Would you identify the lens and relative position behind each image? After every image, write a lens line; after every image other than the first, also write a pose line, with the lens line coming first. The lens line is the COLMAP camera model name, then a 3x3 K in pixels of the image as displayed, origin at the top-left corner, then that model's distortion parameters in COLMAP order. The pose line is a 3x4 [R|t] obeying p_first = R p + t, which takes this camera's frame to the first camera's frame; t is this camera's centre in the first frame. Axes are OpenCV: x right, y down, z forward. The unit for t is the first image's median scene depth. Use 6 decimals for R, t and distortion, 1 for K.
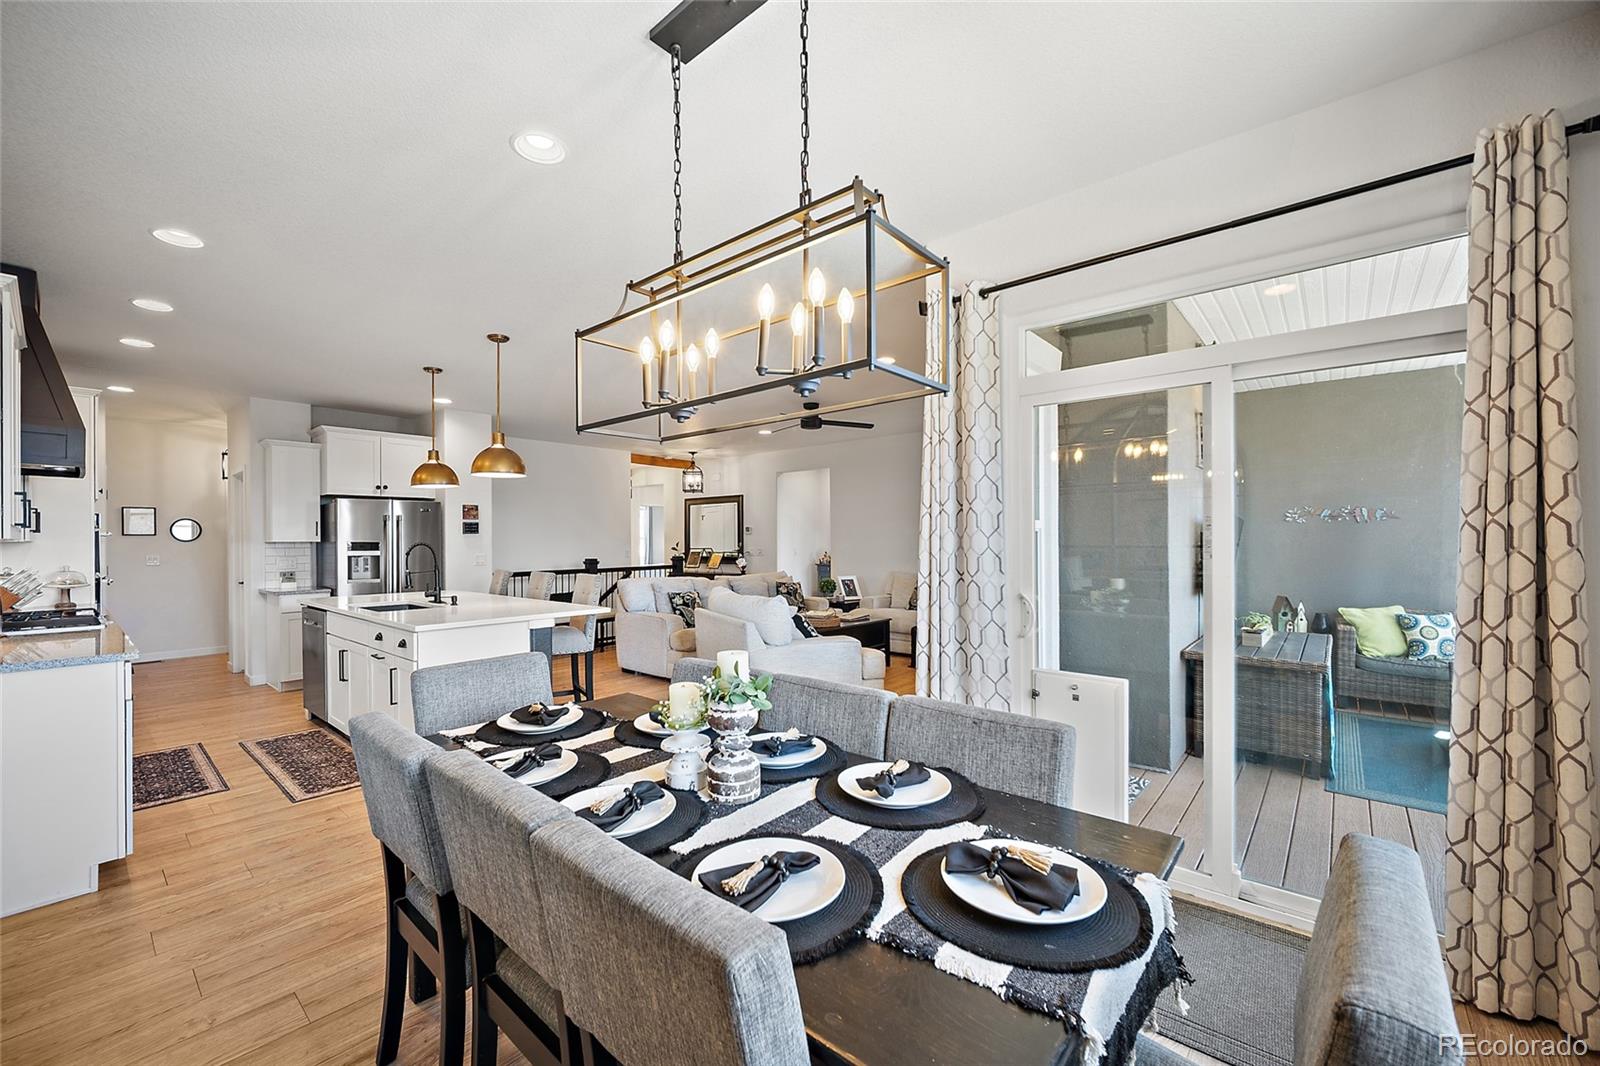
lens RADIAL K [[634.0, 0, 787.5], [0, 634.0, 536.3], [0, 0, 1]] dist [-0.003028, 0.000500]
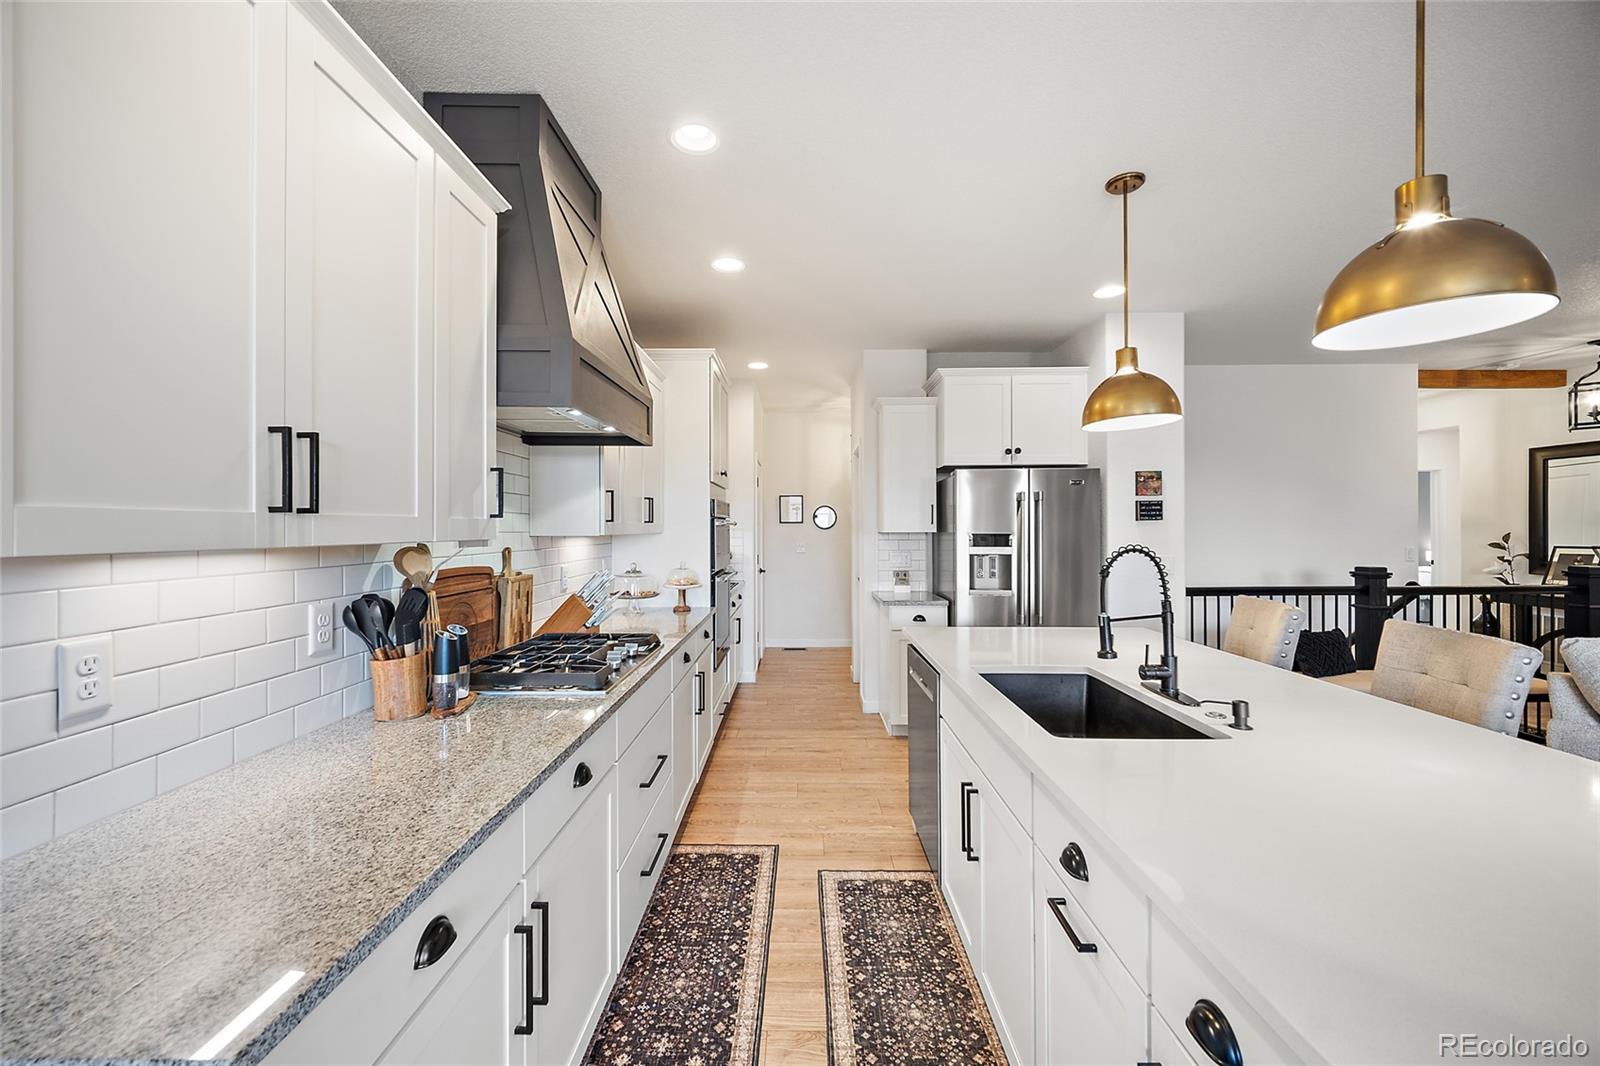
lens RADIAL K [[634.0, 0, 791.3], [0, 634.0, 527.6], [0, 0, 1]] dist [-0.003028, 0.000500]
pose [[0.644484, 0.005510, -0.764598, -0.289382], [0.002576, 0.999953, 0.009377, -0.004149], [0.764614, -0.008013, 0.644439, 0.404720]]
